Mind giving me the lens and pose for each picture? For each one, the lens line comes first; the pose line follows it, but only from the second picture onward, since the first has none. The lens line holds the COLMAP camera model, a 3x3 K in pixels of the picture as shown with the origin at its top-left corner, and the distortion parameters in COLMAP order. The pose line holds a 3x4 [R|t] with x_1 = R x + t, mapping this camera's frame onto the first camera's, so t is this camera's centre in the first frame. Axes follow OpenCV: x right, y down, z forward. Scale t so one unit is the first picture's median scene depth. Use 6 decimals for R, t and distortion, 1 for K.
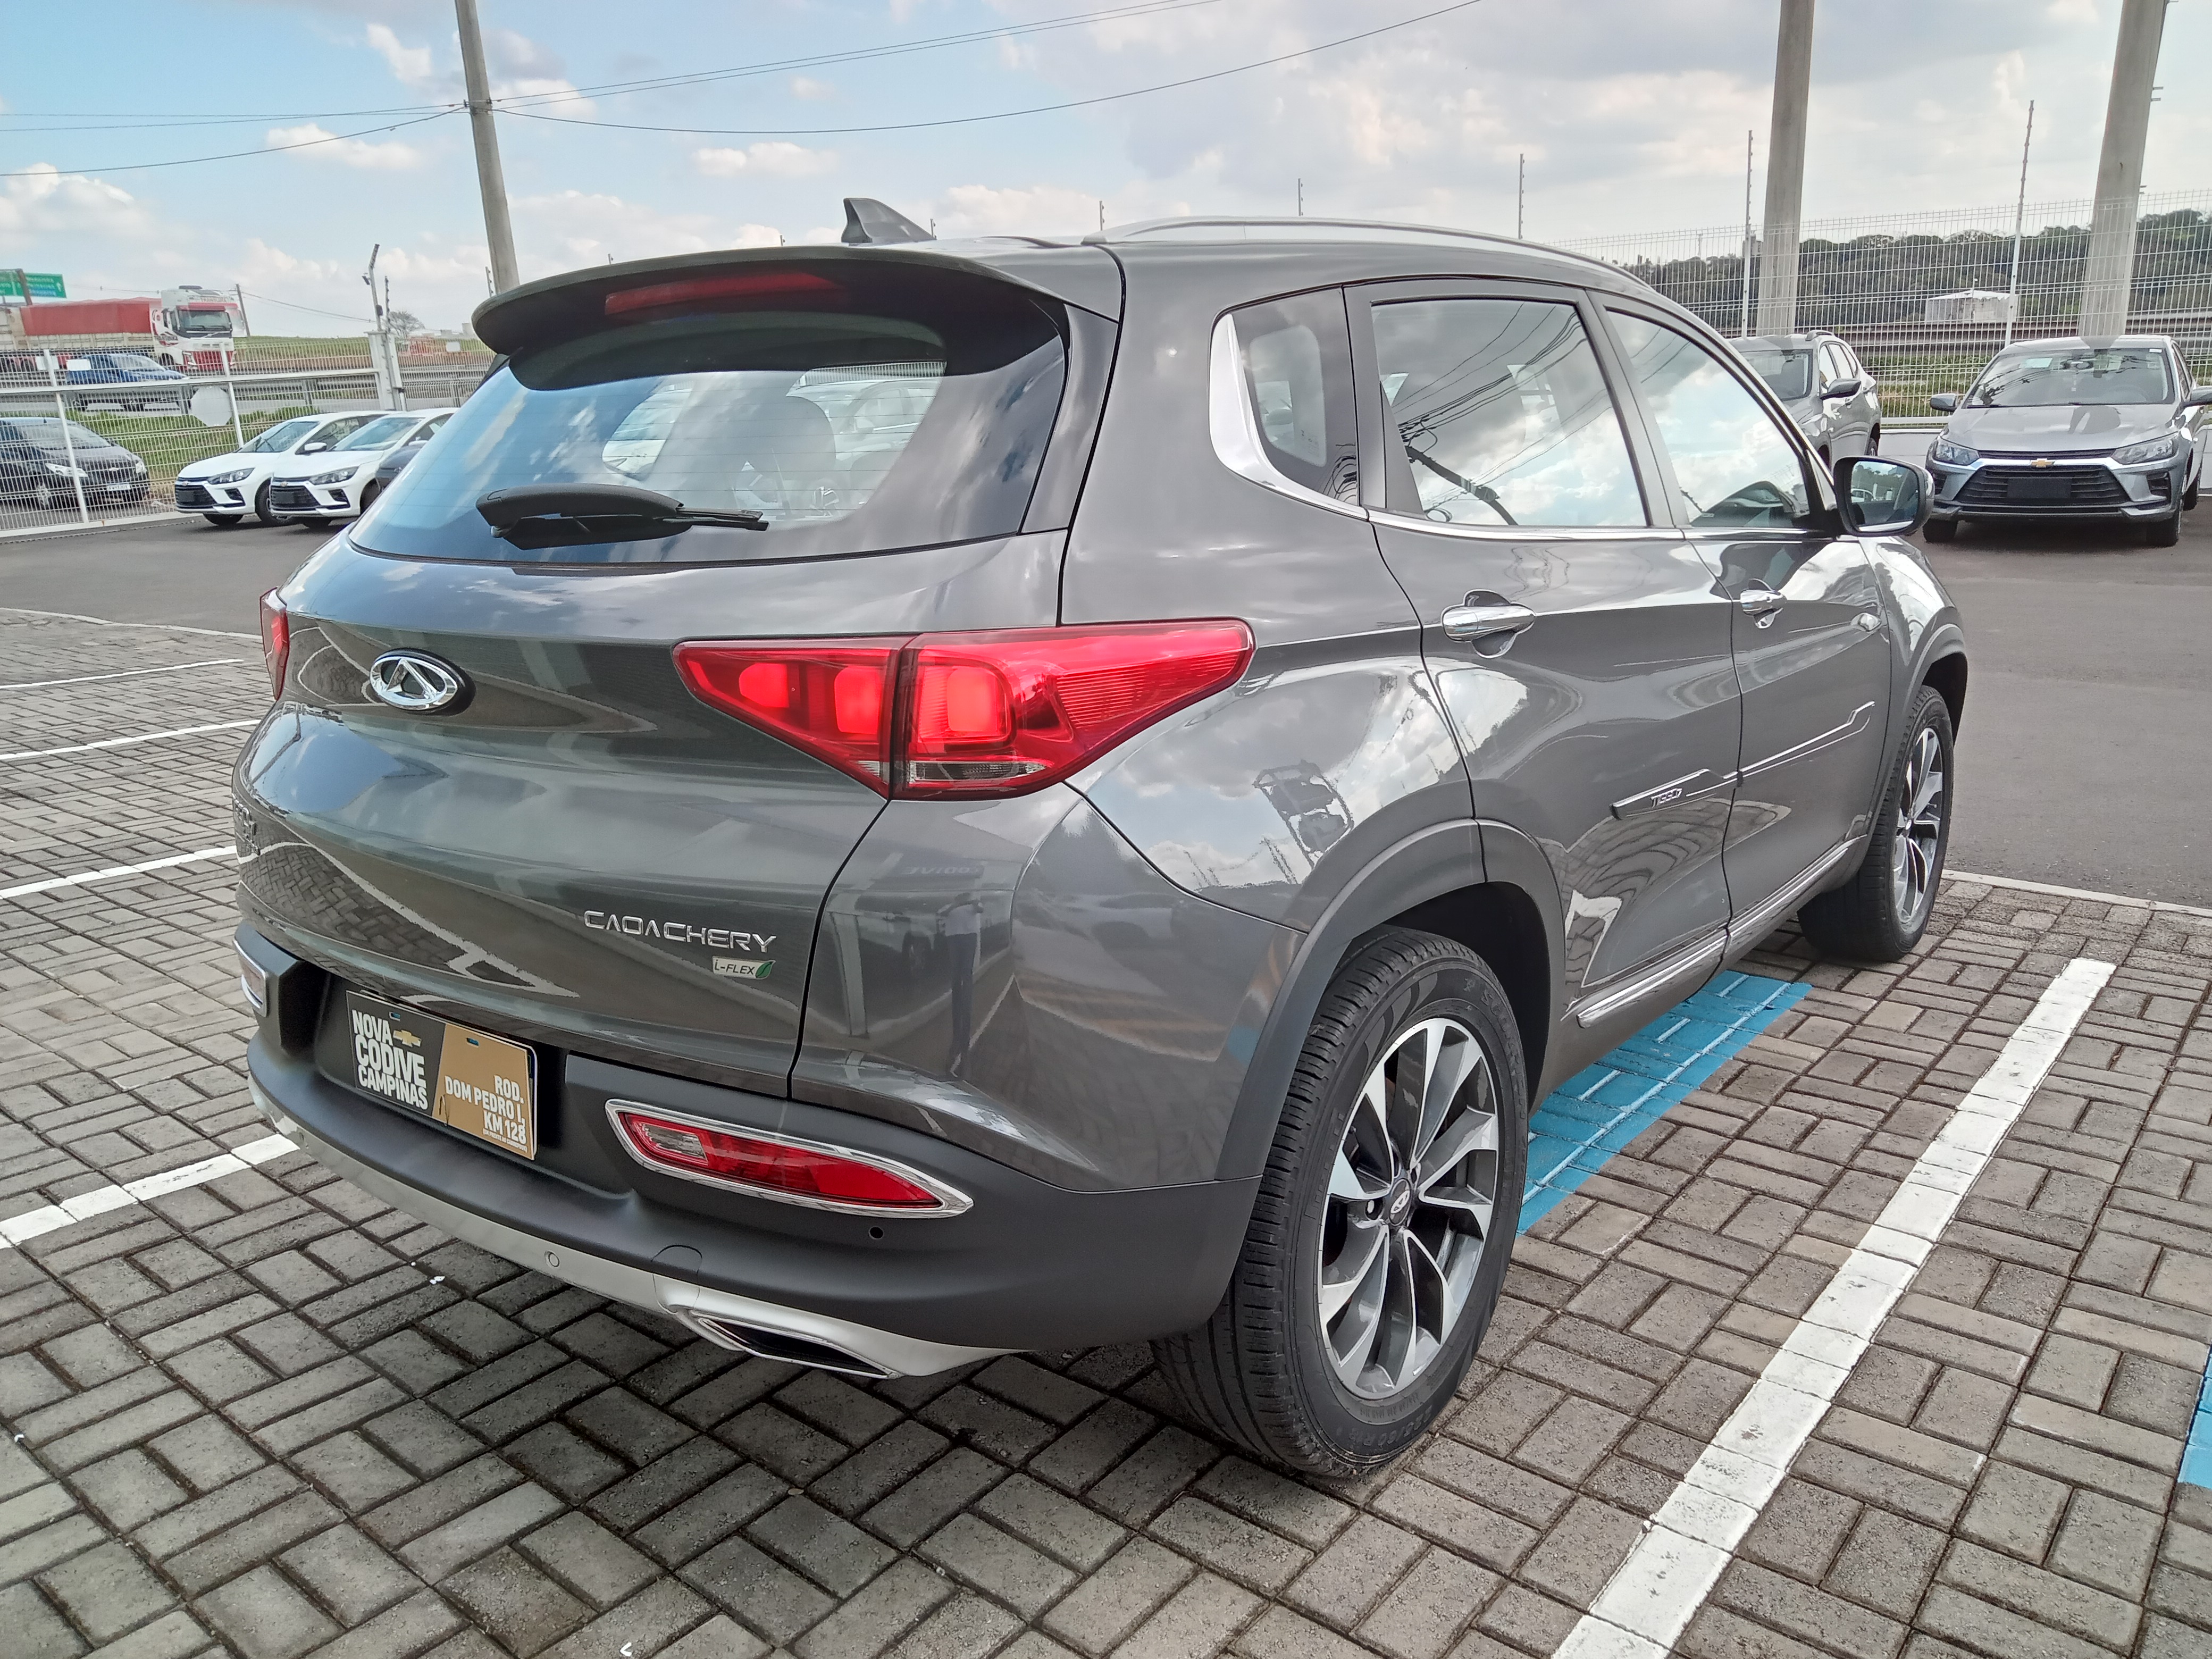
lens RADIAL K [[1618.9, 0, 1118.3], [0, 1618.9, 838.6], [0, 0, 1]] dist [0.030601, -0.034082]
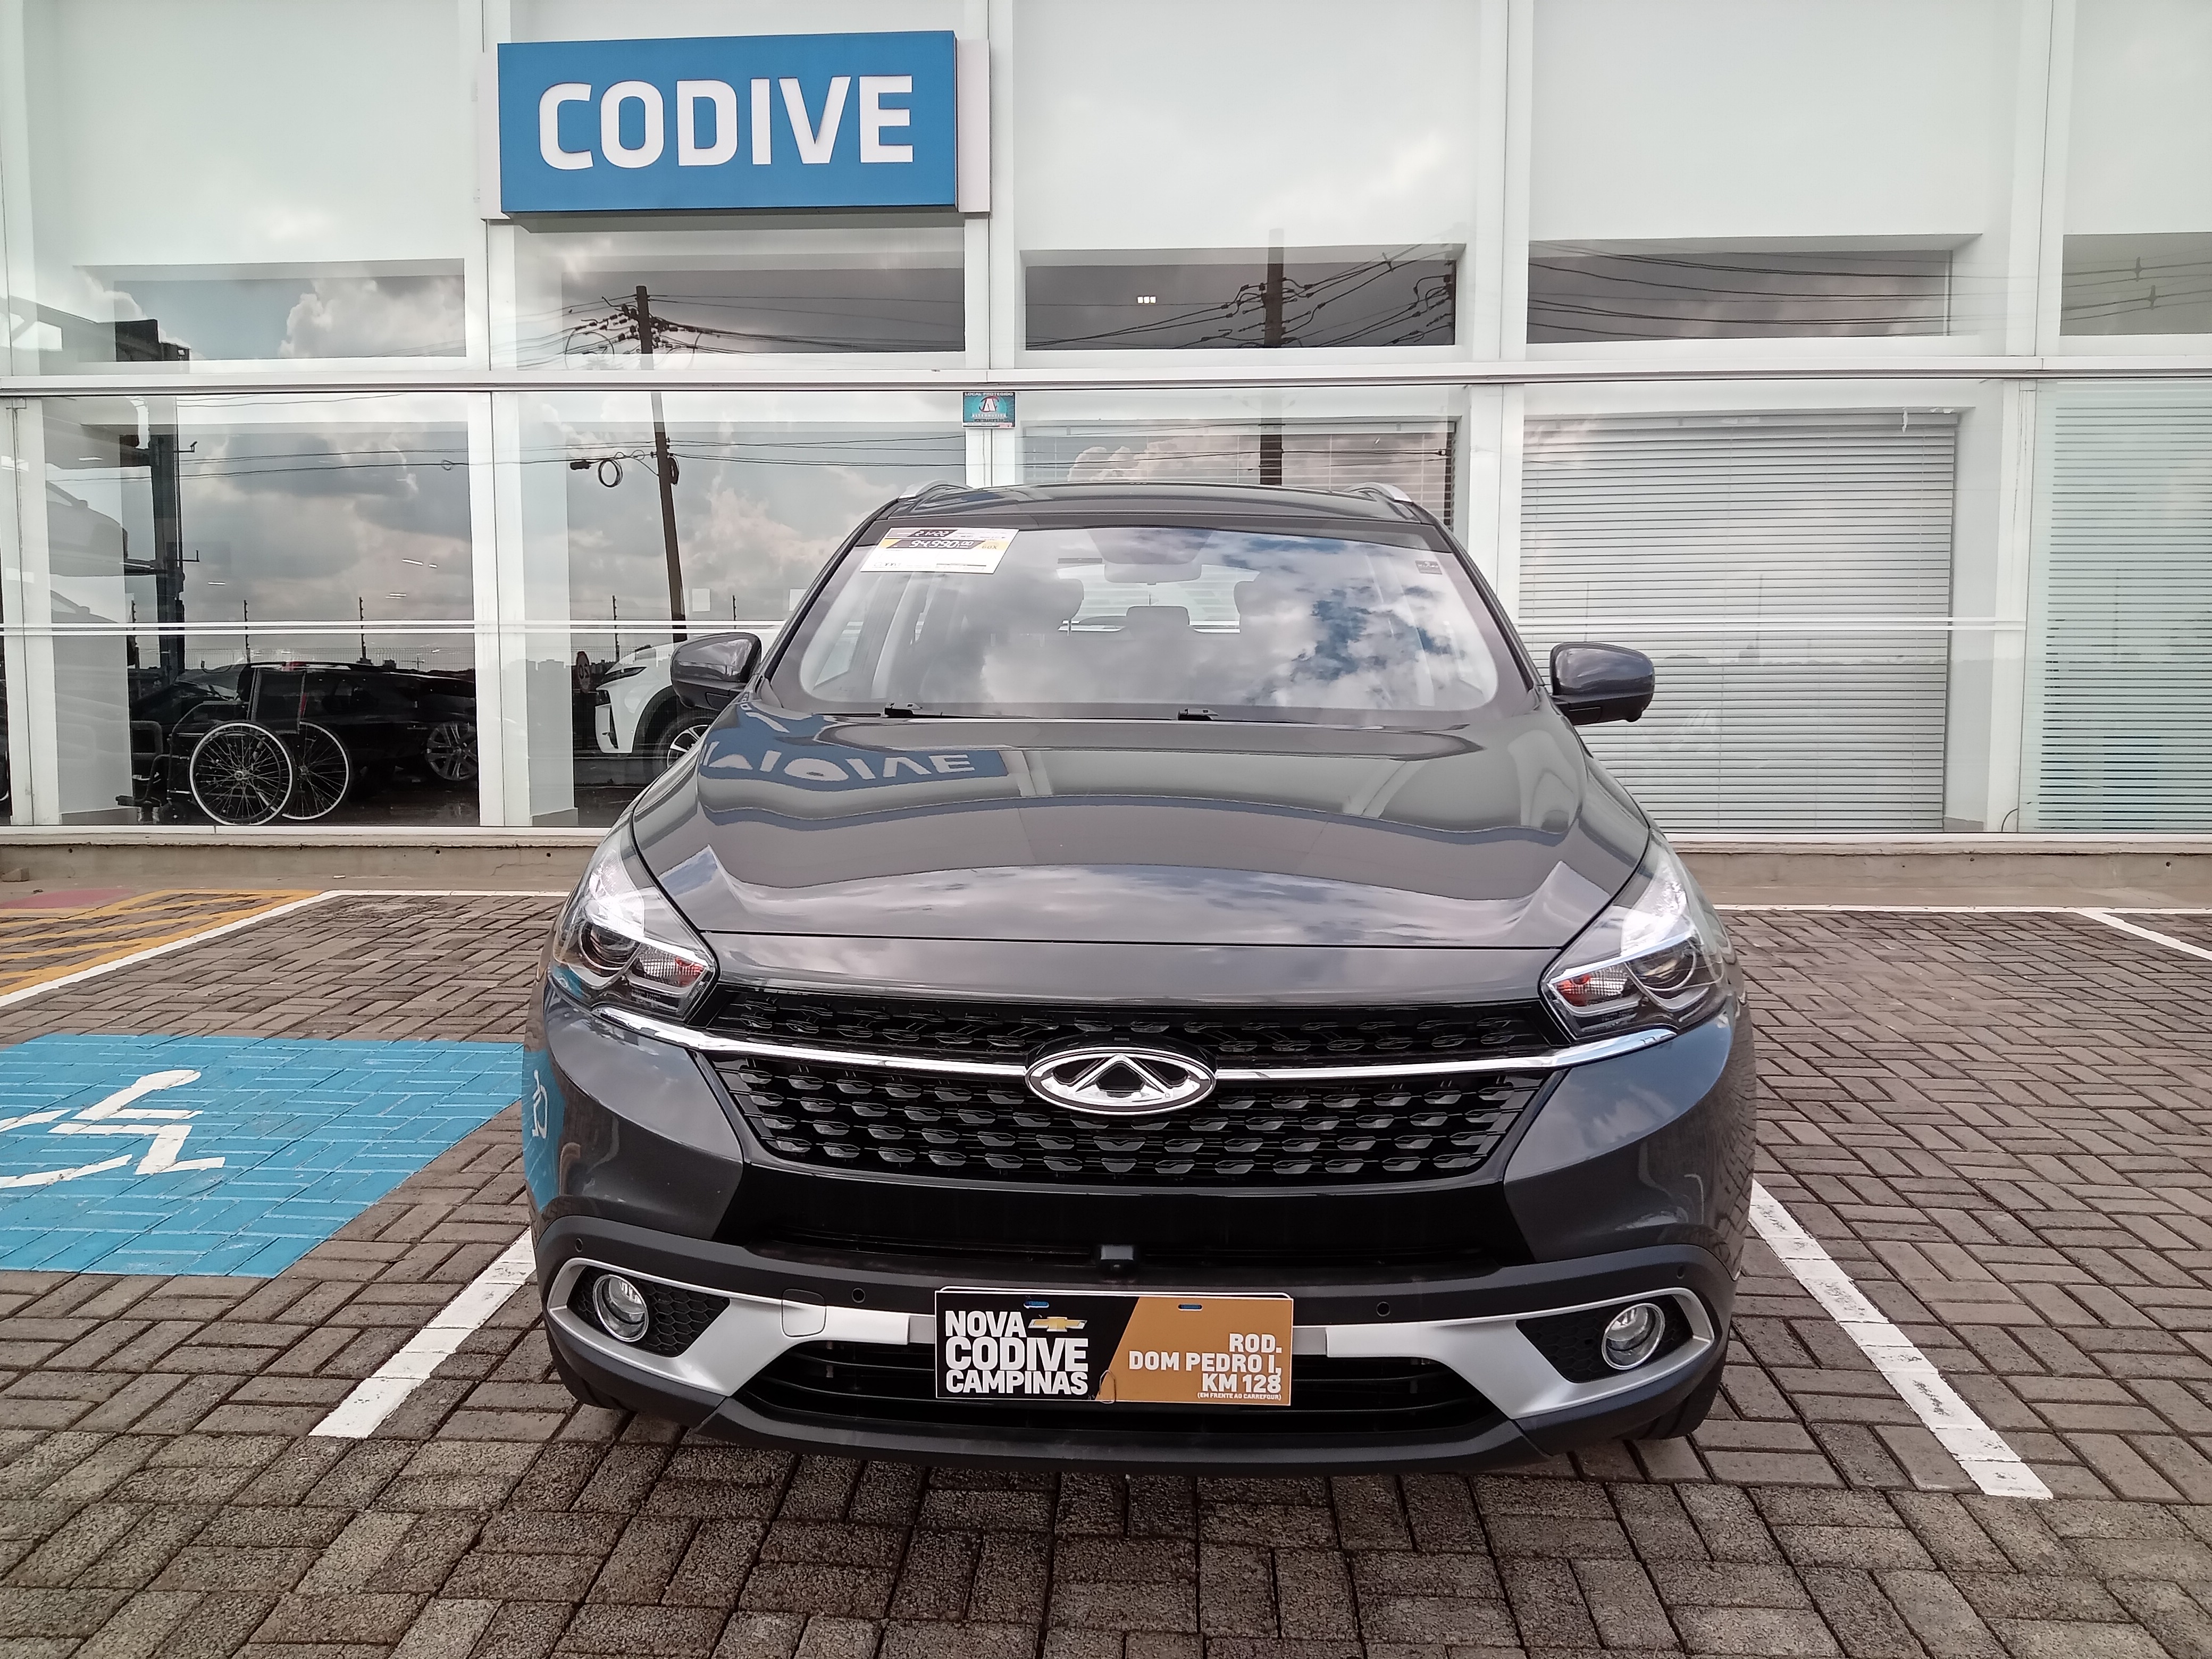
lens RADIAL K [[1618.9, 0, 1109.6], [0, 1618.9, 828.9], [0, 0, 1]] dist [0.030601, -0.034082]
pose [[-0.806699, 0.094436, -0.583368, 0.944346], [-0.129409, 0.934962, 0.330303, -0.527148], [0.576619, 0.341948, -0.742012, 2.095647]]
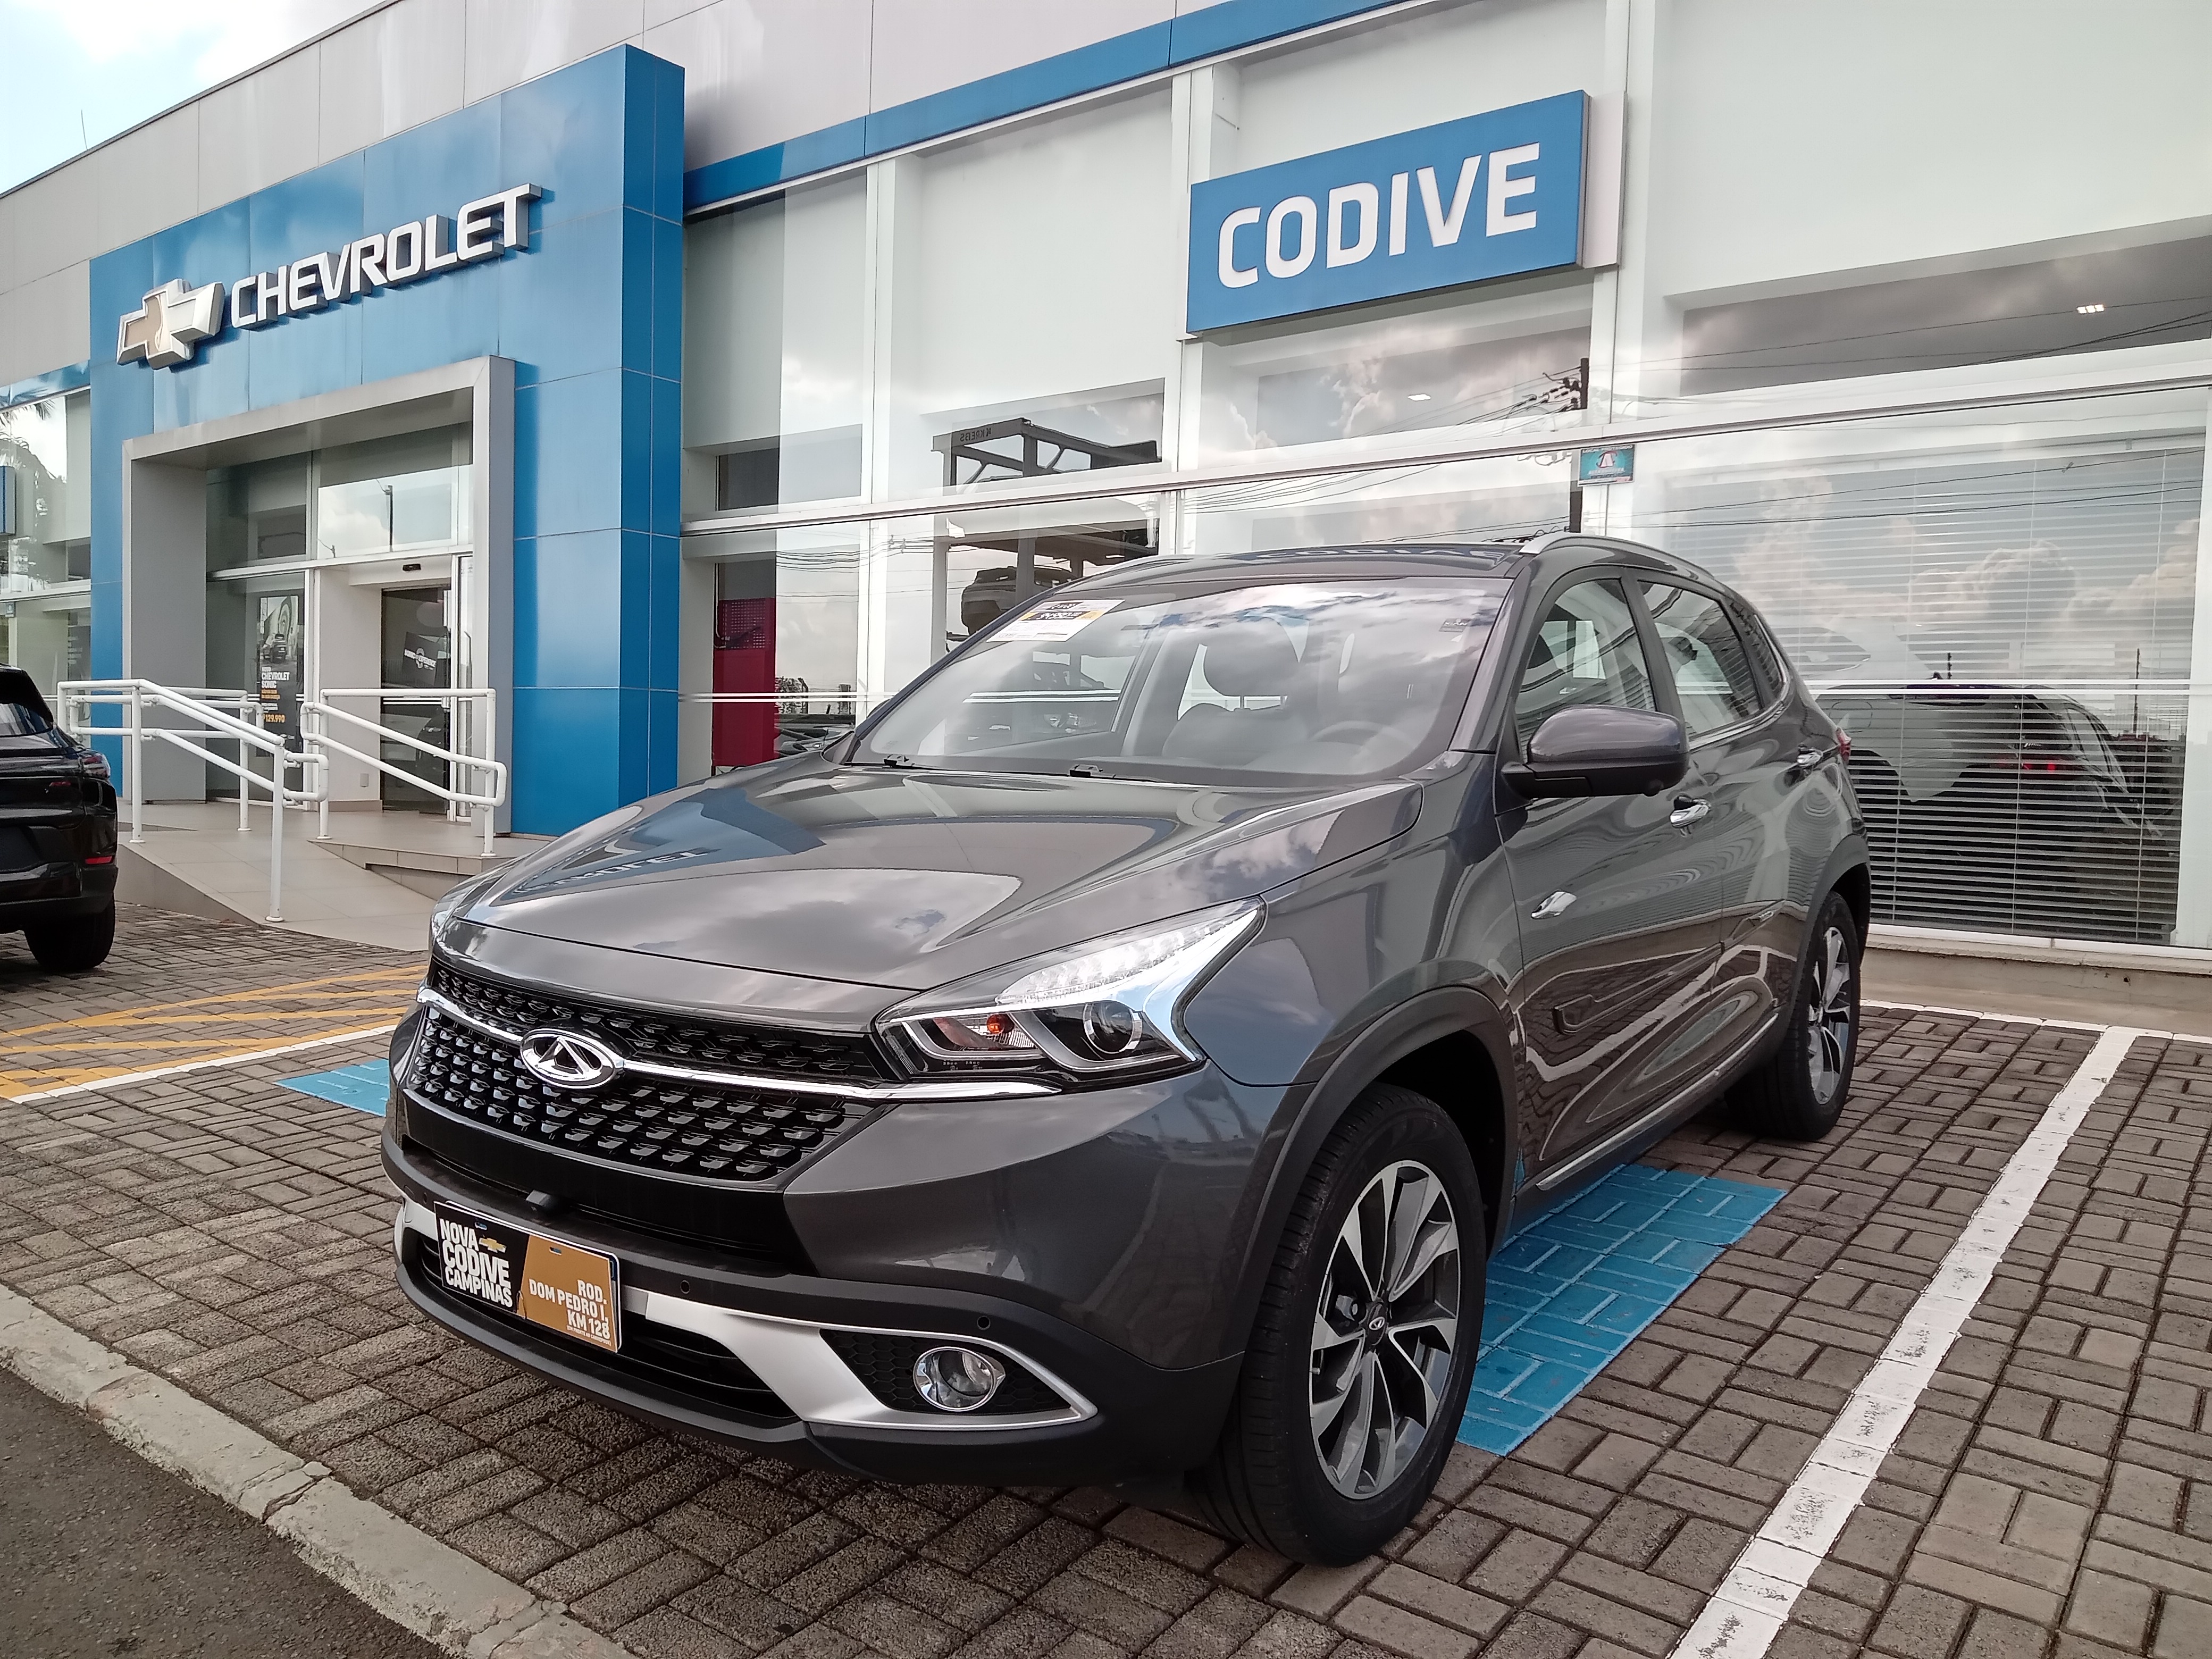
lens RADIAL K [[1618.9, 0, 1108.4], [0, 1618.9, 827.5], [0, 0, 1]] dist [0.030601, -0.034082]
pose [[-0.999246, 0.027742, -0.027169, 0.365022], [0.017367, 0.945104, 0.326308, -0.577936], [0.034730, 0.325590, -0.944873, 2.357190]]
